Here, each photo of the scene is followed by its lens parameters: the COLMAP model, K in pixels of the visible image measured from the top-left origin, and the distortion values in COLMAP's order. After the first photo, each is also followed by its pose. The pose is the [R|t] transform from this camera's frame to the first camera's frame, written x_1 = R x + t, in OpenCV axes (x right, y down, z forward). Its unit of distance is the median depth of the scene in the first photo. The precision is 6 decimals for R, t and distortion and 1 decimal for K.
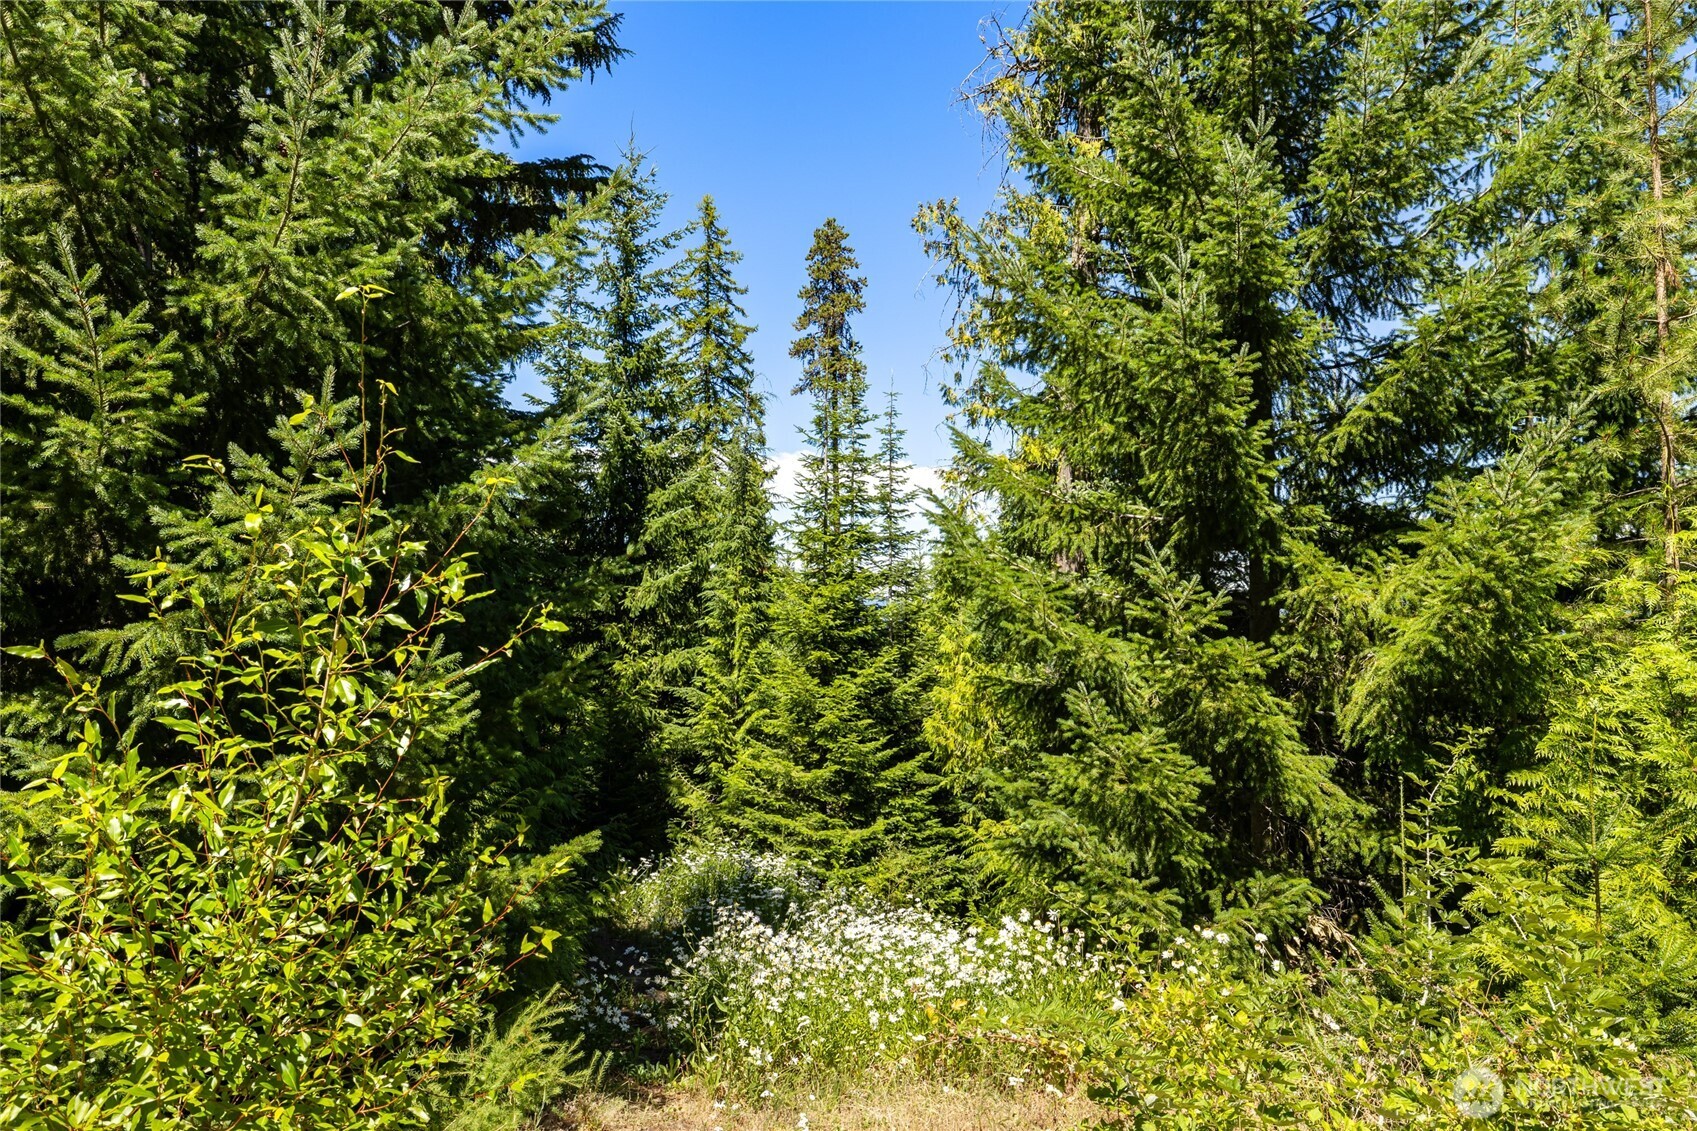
lens RADIAL K [[1178.4, 0, 849.0], [0, 1178.4, 553.4], [0, 0, 1]] dist [-0.012127, -0.005102]
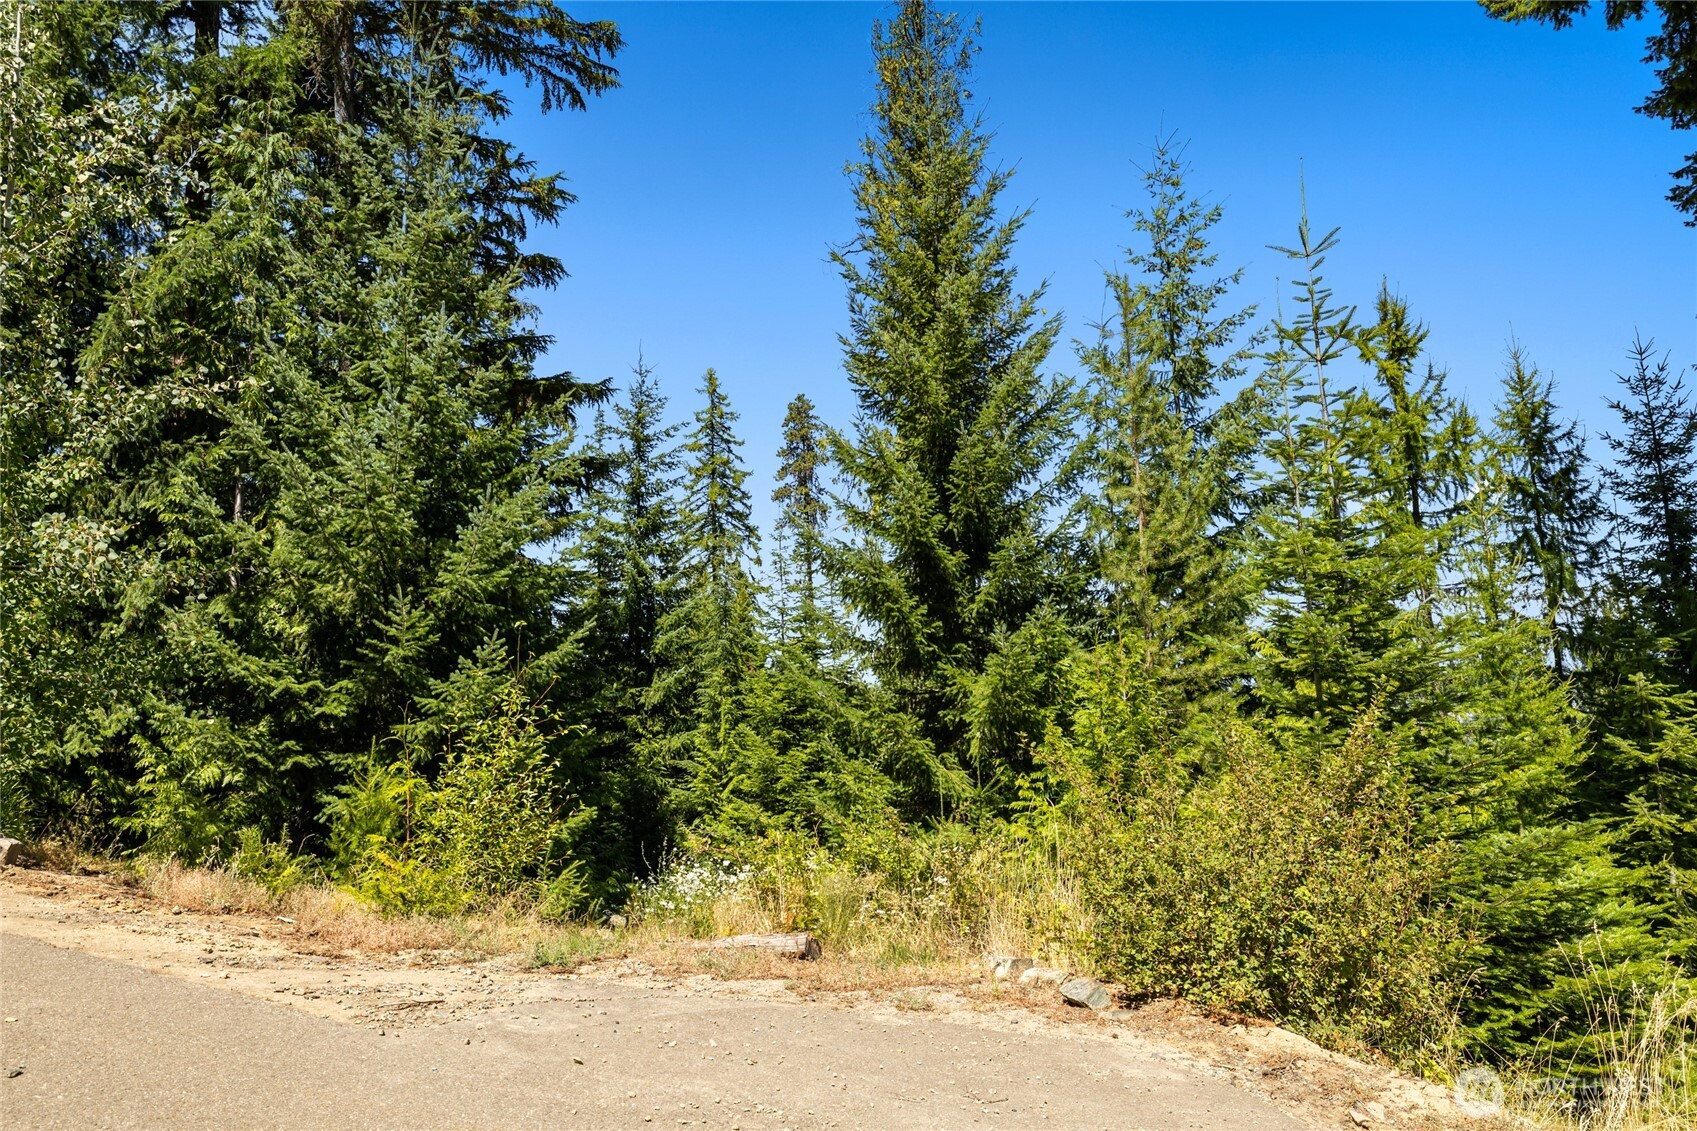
lens RADIAL K [[1044.1, 0, 846.6], [0, 1044.1, 562.5], [0, 0, 1]] dist [0.005091, 0.002215]
pose [[0.999374, -0.034469, -0.008016, 0.059935], [0.033720, 0.996236, -0.079856, -0.011044], [0.010739, 0.079536, 0.996774, -0.203701]]
